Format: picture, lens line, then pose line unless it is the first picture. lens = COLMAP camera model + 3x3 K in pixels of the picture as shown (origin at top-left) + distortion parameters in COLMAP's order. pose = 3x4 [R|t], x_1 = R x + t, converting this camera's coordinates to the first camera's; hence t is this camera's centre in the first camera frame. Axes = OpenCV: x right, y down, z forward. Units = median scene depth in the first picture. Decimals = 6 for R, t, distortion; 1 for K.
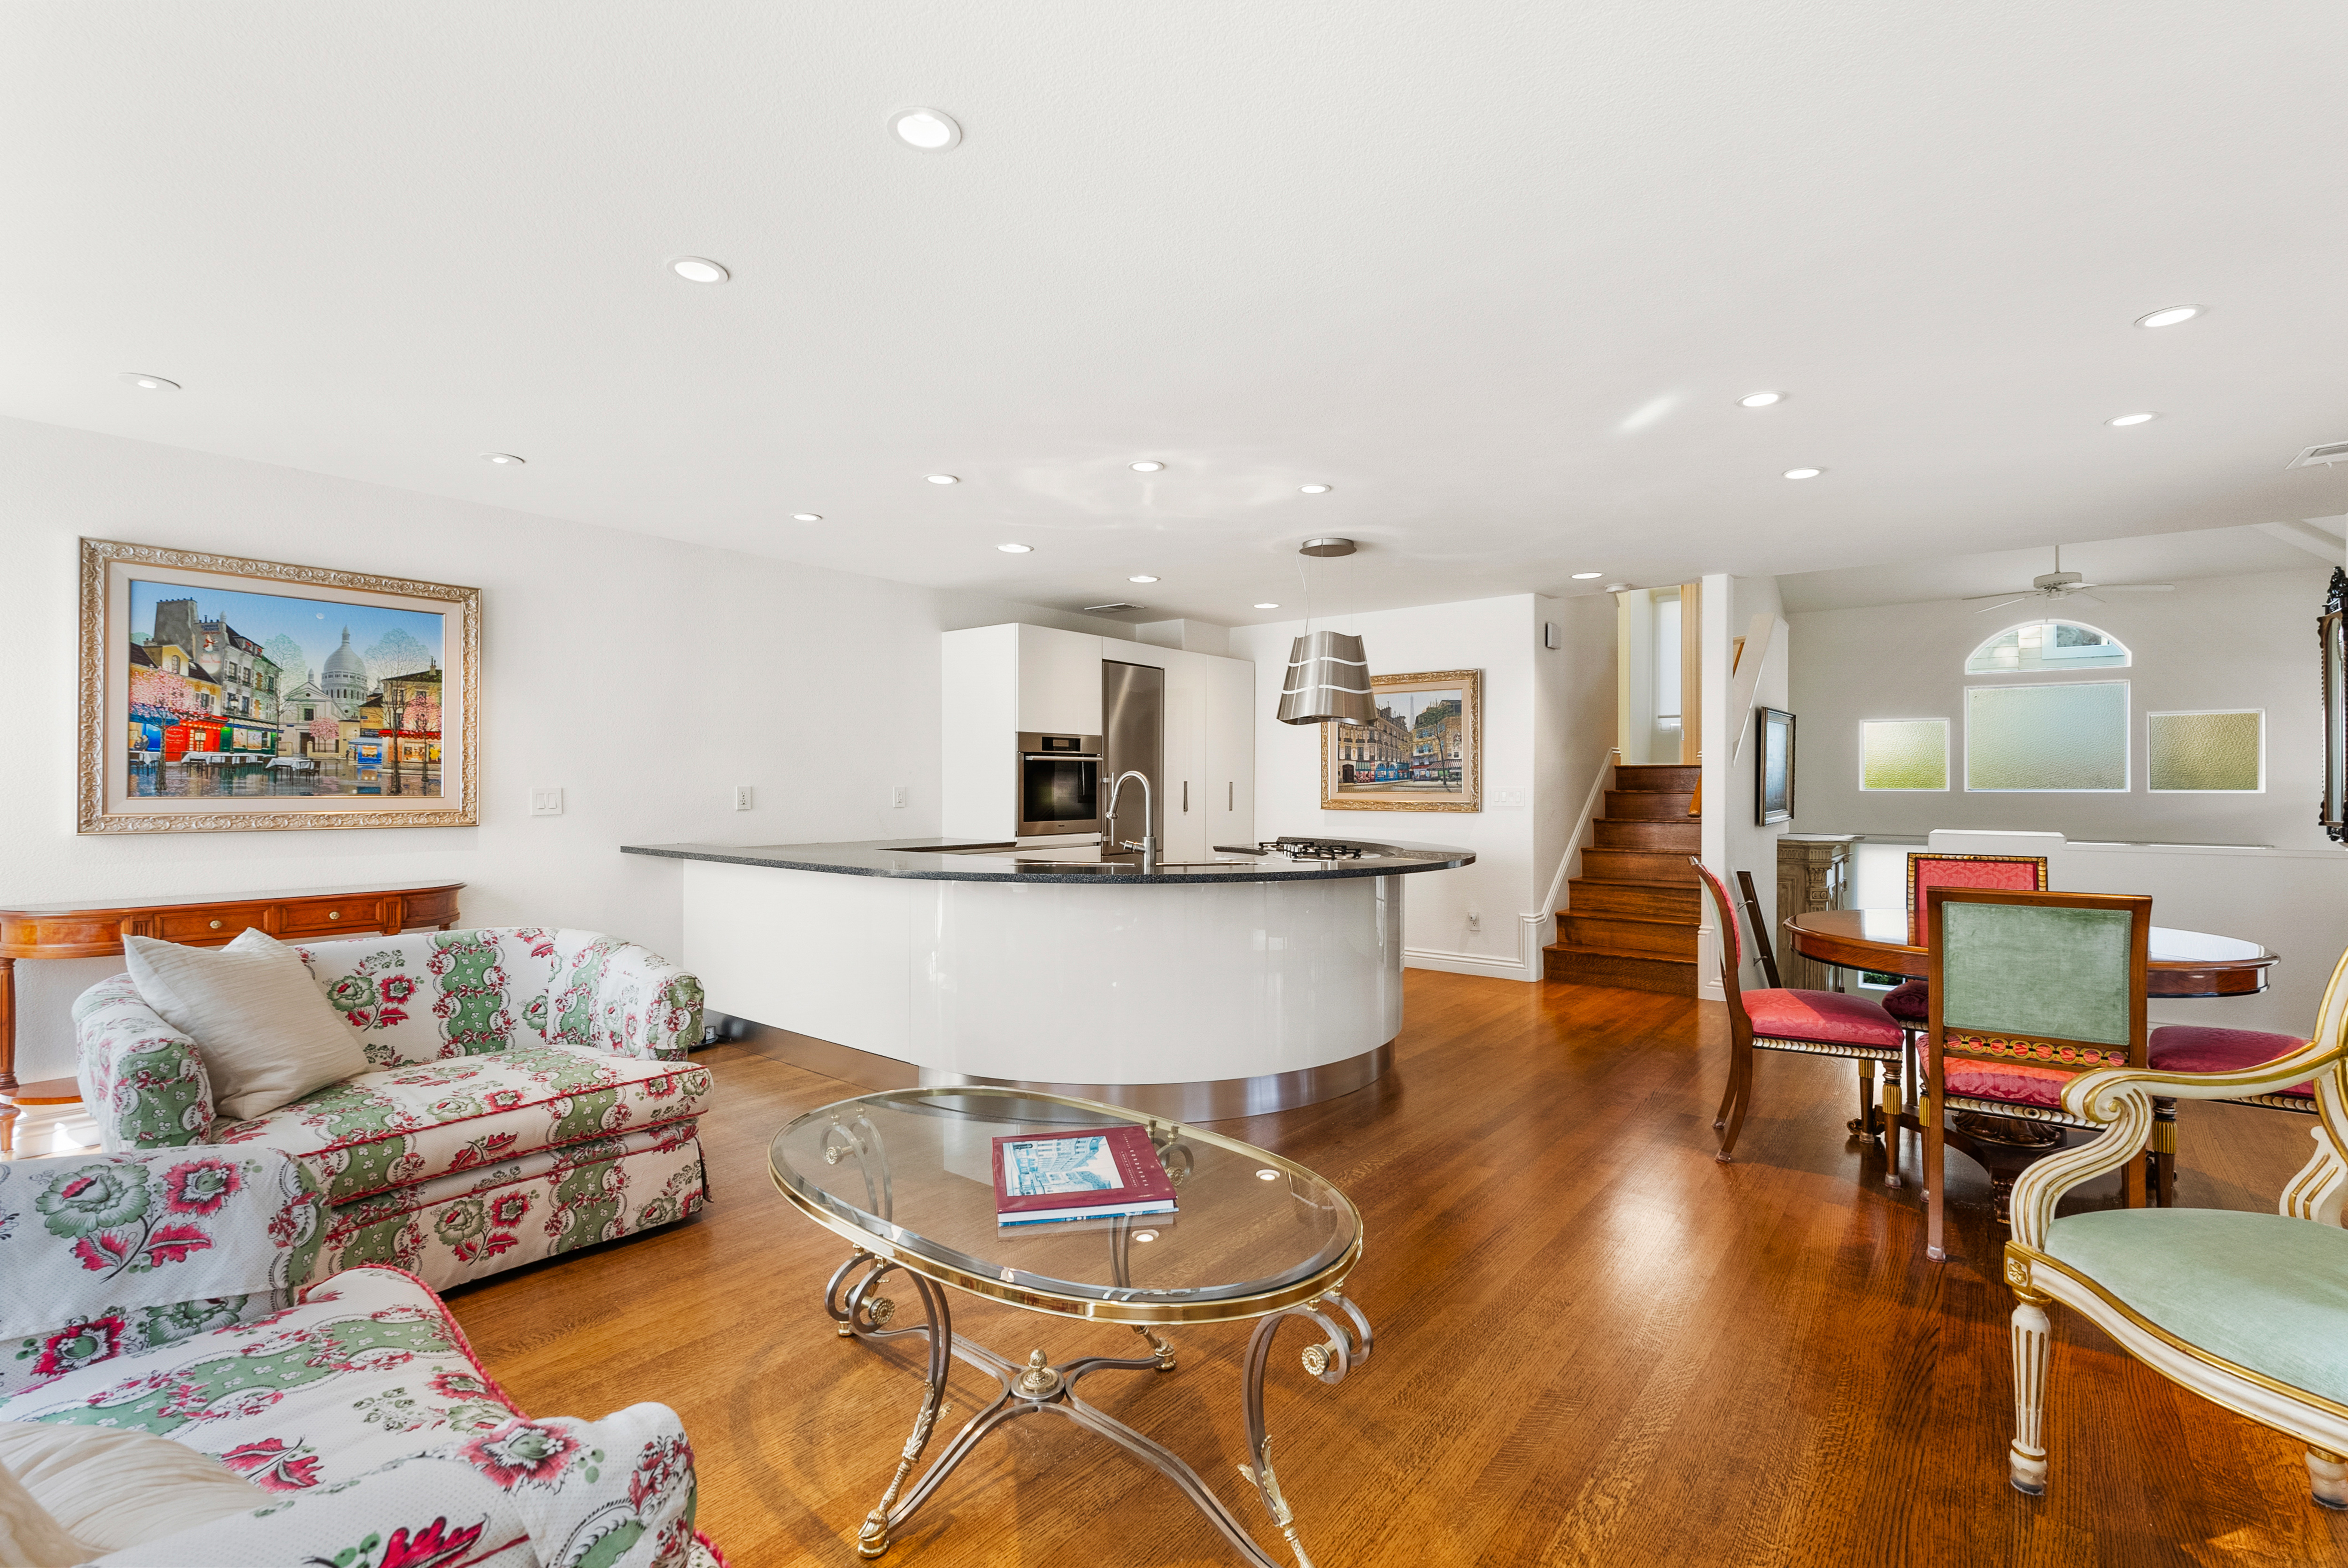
lens RADIAL K [[1056.5, 0, 1176.5], [0, 1056.5, 782.9], [0, 0, 1]] dist [-0.005187, 0.001560]
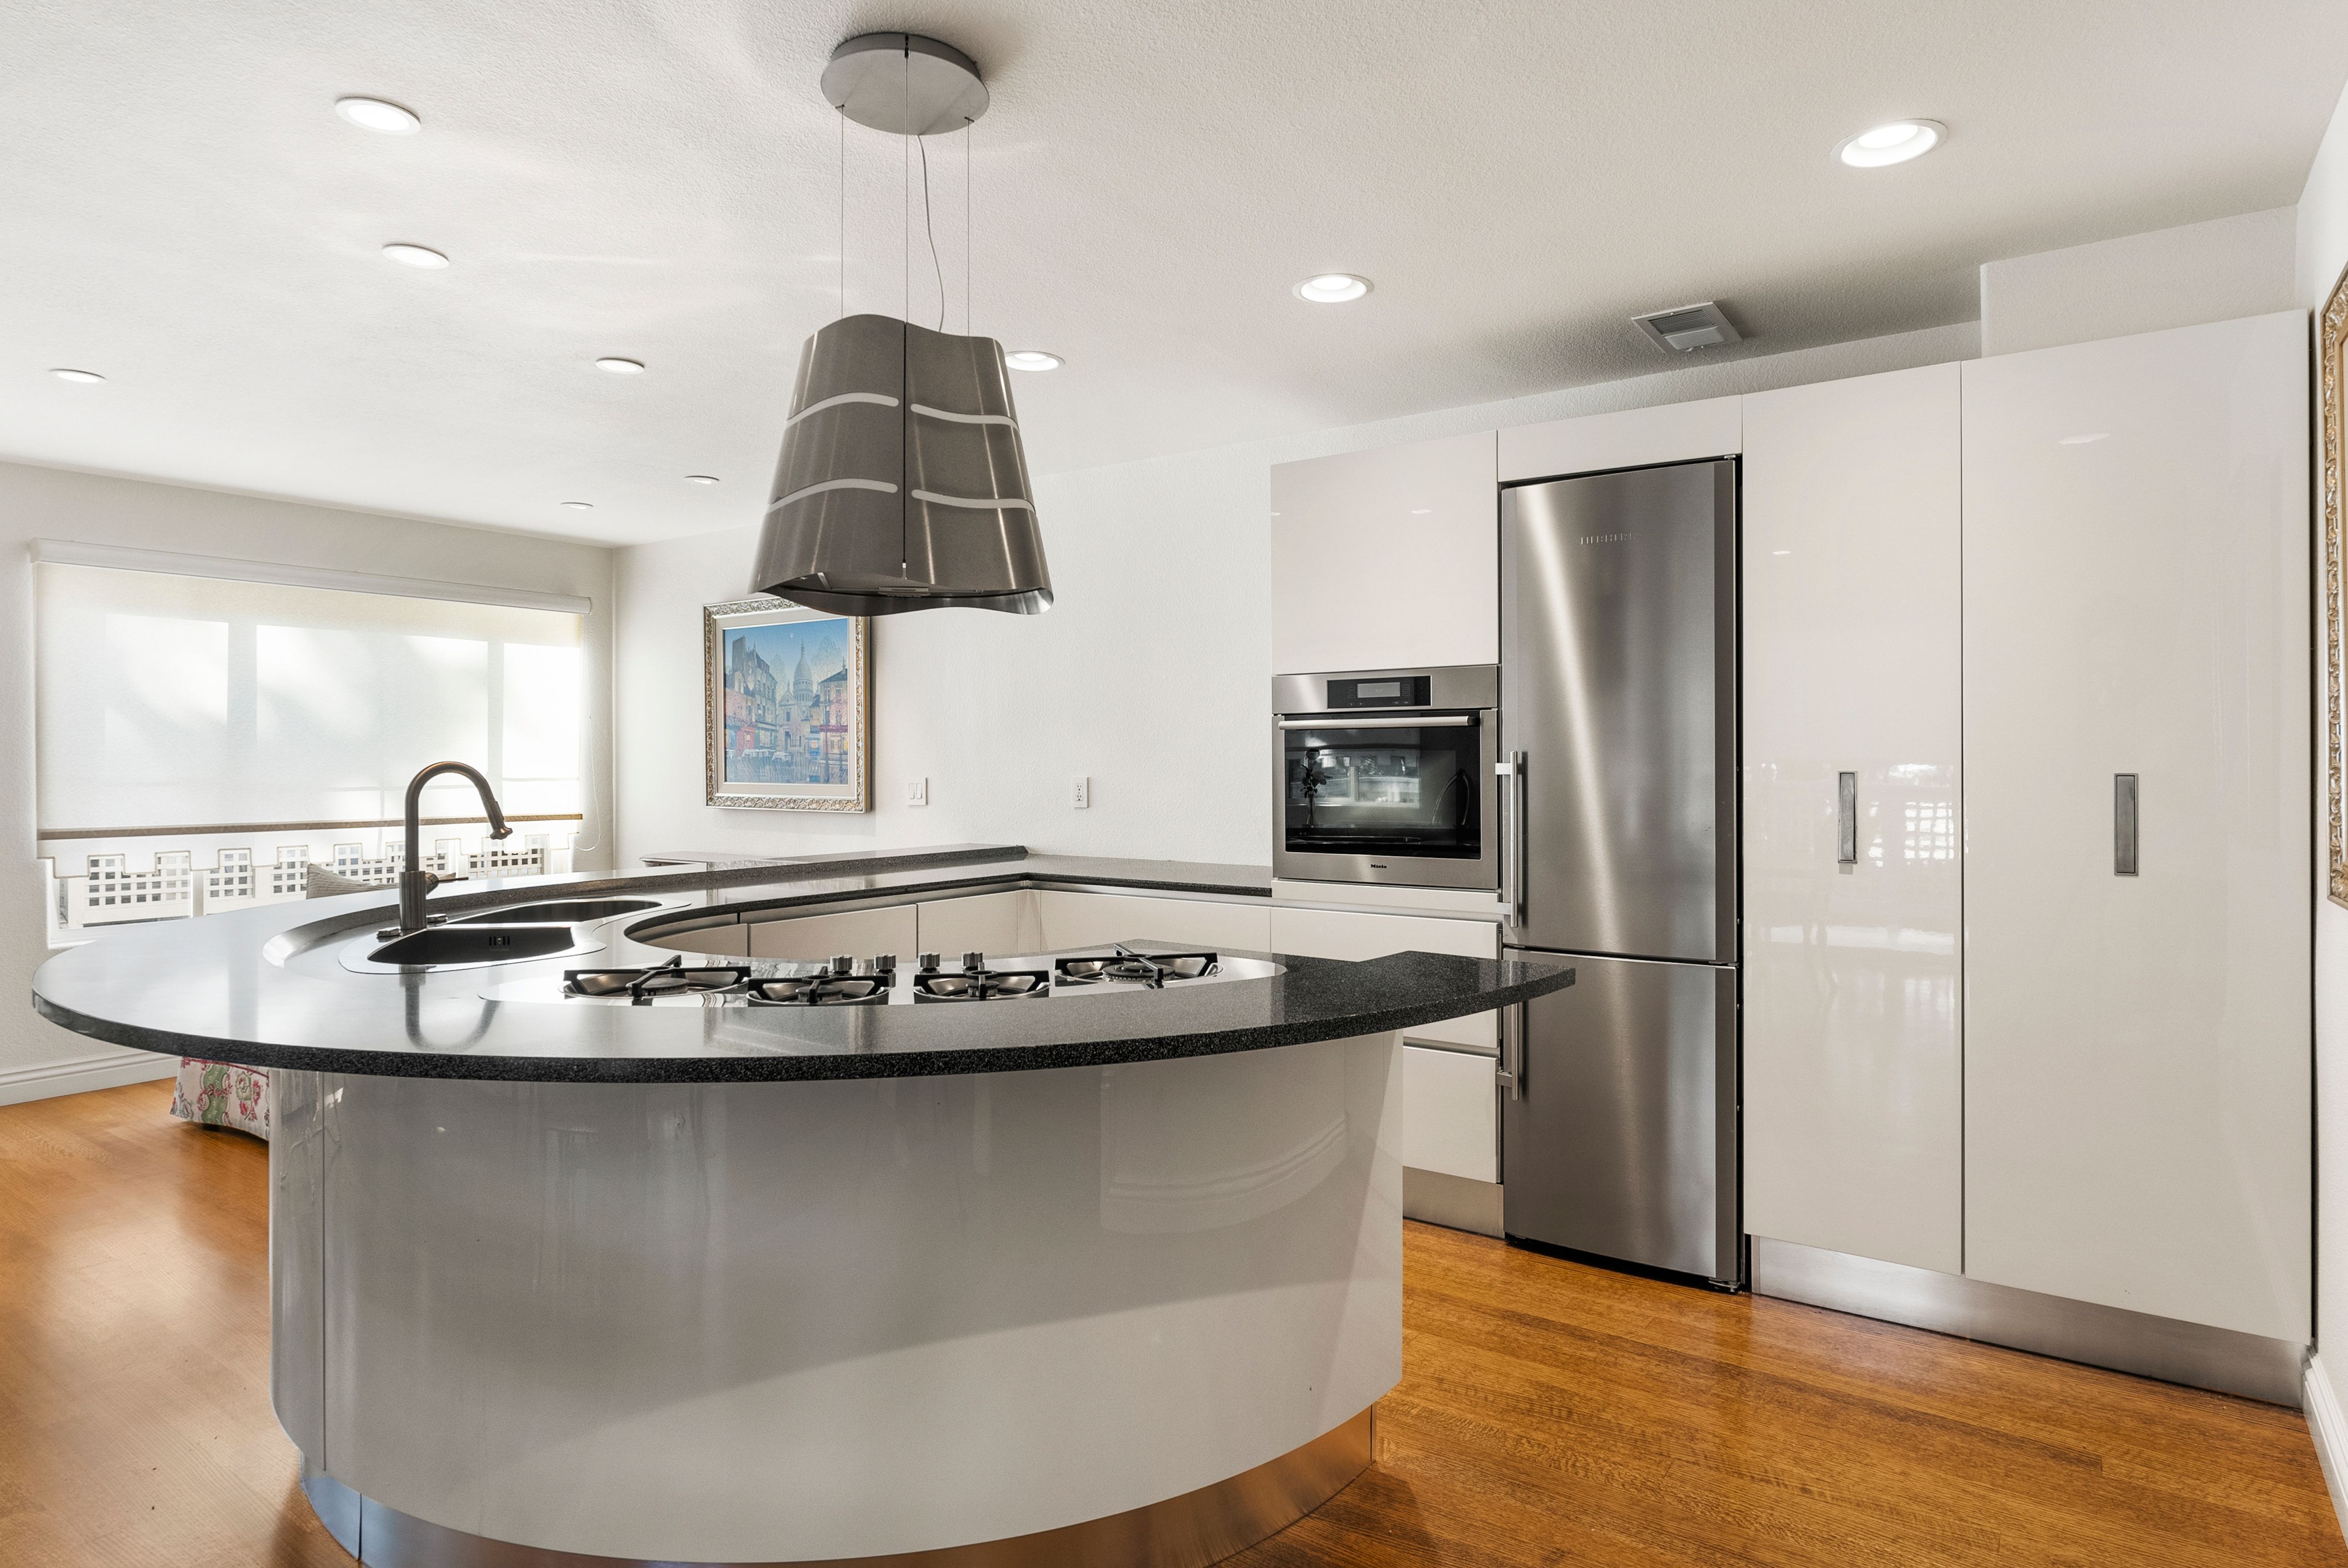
lens RADIAL K [[1309.4, 0, 1196.1], [0, 1309.4, 762.5], [0, 0, 1]] dist [-0.010270, 0.002416]
pose [[0.065829, -0.000705, -0.997831, 0.490332], [0.005705, 0.999984, -0.000330, -0.005476], [0.997815, -0.005671, 0.065832, 0.919095]]
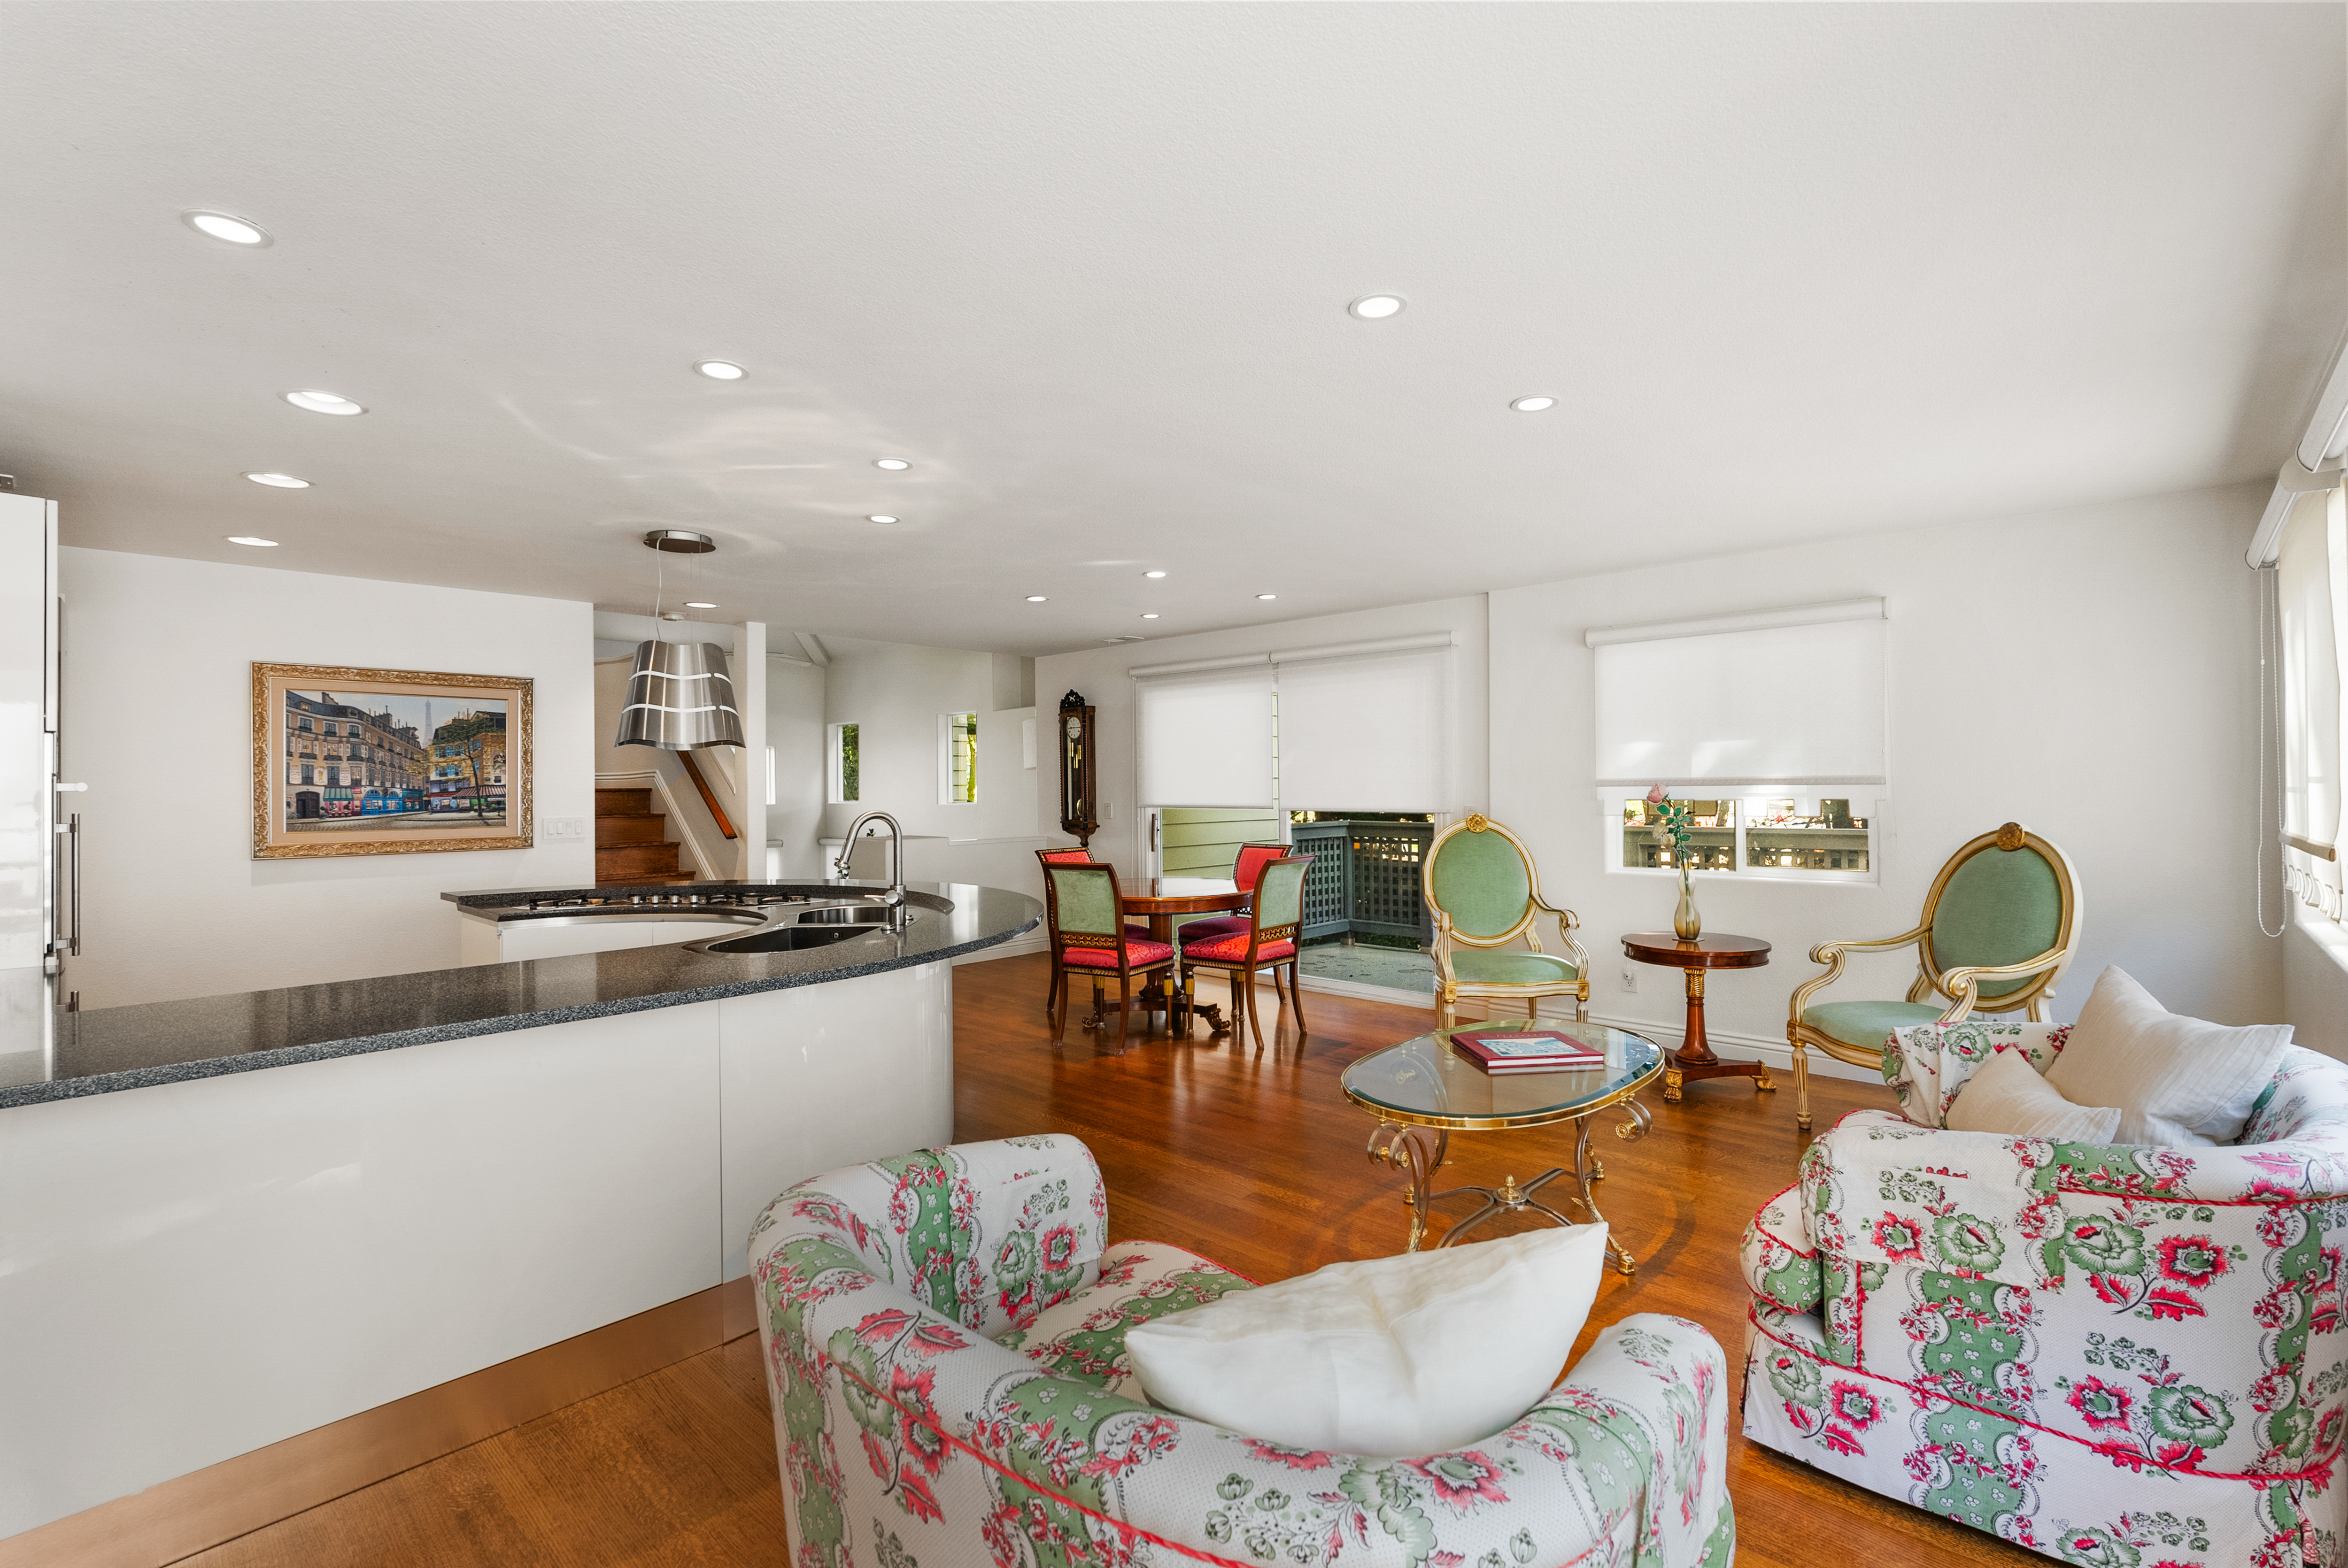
lens RADIAL K [[1056.5, 0, 1173.4], [0, 1056.5, 780.3], [0, 0, 1]] dist [-0.005187, 0.001560]
pose [[0.060975, 0.001124, 0.998139, -0.568282], [0.007139, 0.999973, -0.001562, -0.023012], [-0.998114, 0.007221, 0.060965, 0.470958]]
